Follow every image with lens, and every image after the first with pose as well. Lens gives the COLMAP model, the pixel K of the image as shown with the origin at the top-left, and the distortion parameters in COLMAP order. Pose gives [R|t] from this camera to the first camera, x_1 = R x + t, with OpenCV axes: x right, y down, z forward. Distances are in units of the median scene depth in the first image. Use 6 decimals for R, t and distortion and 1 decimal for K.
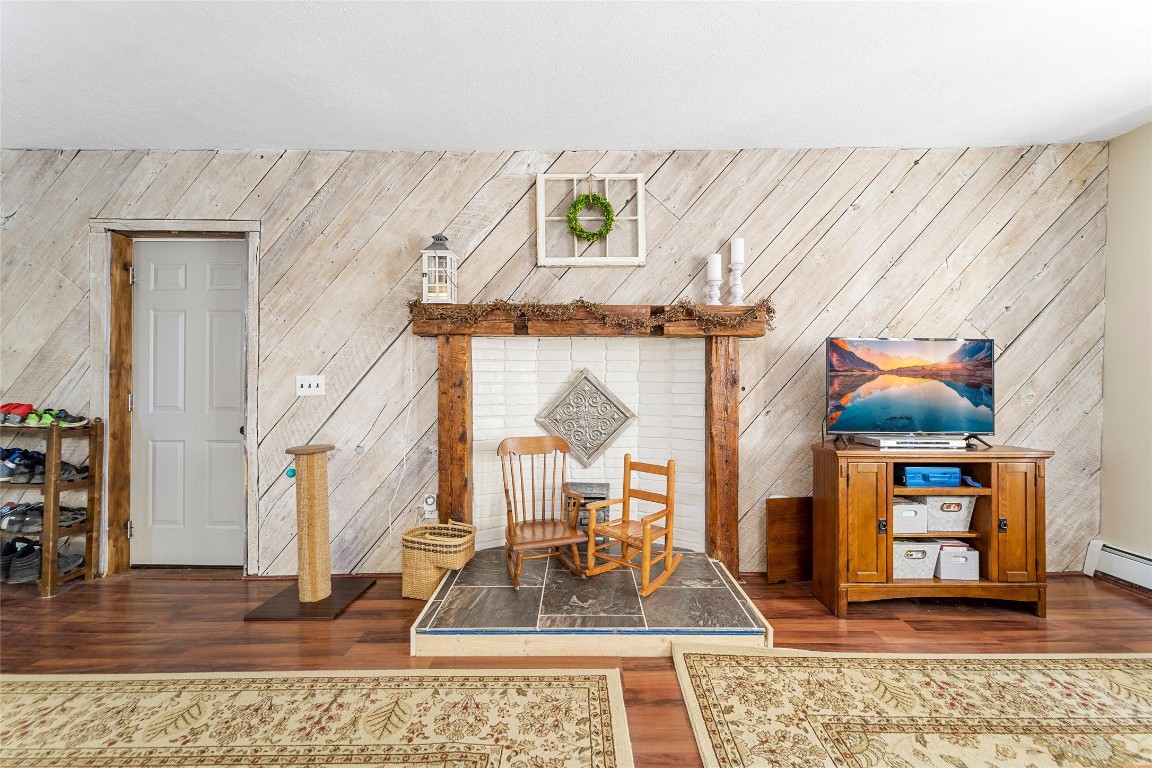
lens RADIAL K [[464.8, 0, 579.7], [0, 464.8, 385.8], [0, 0, 1]] dist [-0.002849, -0.001503]
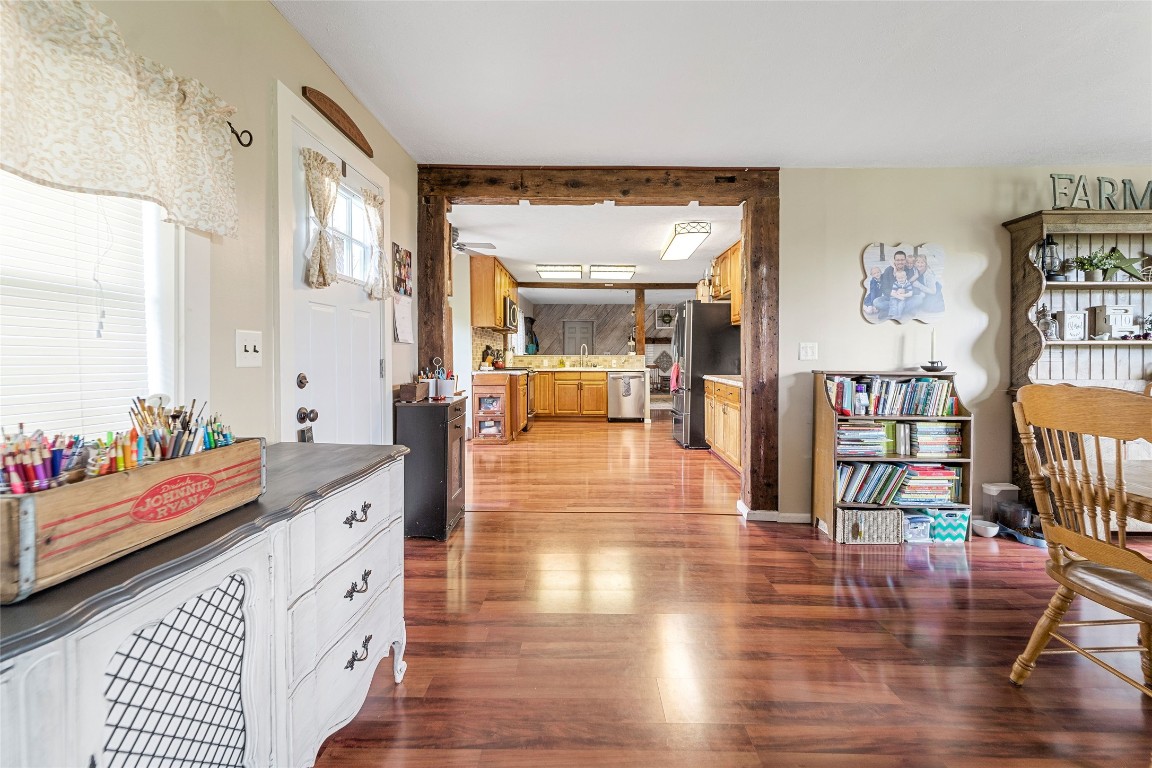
lens RADIAL K [[464.8, 0, 589.6], [0, 464.8, 364.3], [0, 0, 1]] dist [-0.002849, -0.001503]
pose [[0.999518, -0.006358, -0.030376, -0.624932], [0.006666, 0.999928, 0.010028, 0.052834], [0.030310, -0.010225, 0.999488, -3.786538]]
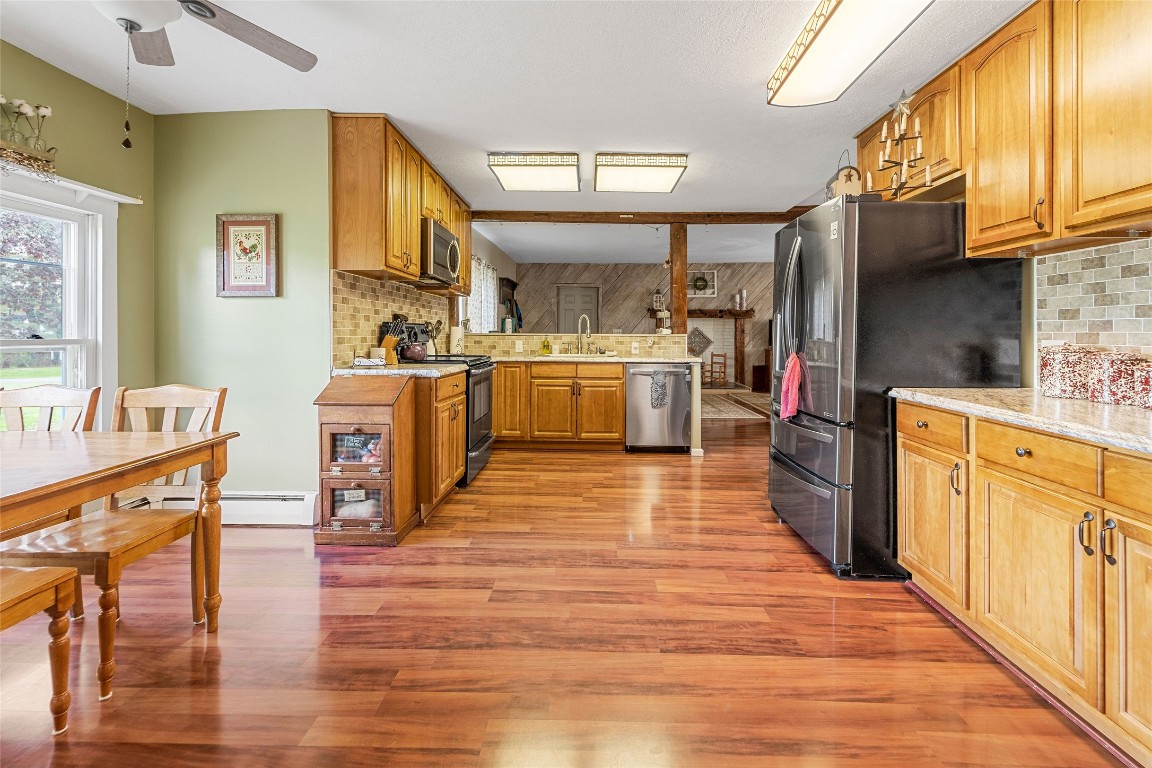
lens RADIAL K [[465.4, 0, 587.7], [0, 465.4, 333.2], [0, 0, 1]] dist [-0.002698, -0.000247]
pose [[0.999127, -0.000145, -0.041783, -0.666167], [-0.000238, 0.999958, -0.009179, 0.036628], [0.041782, 0.009181, 0.999085, -2.459249]]
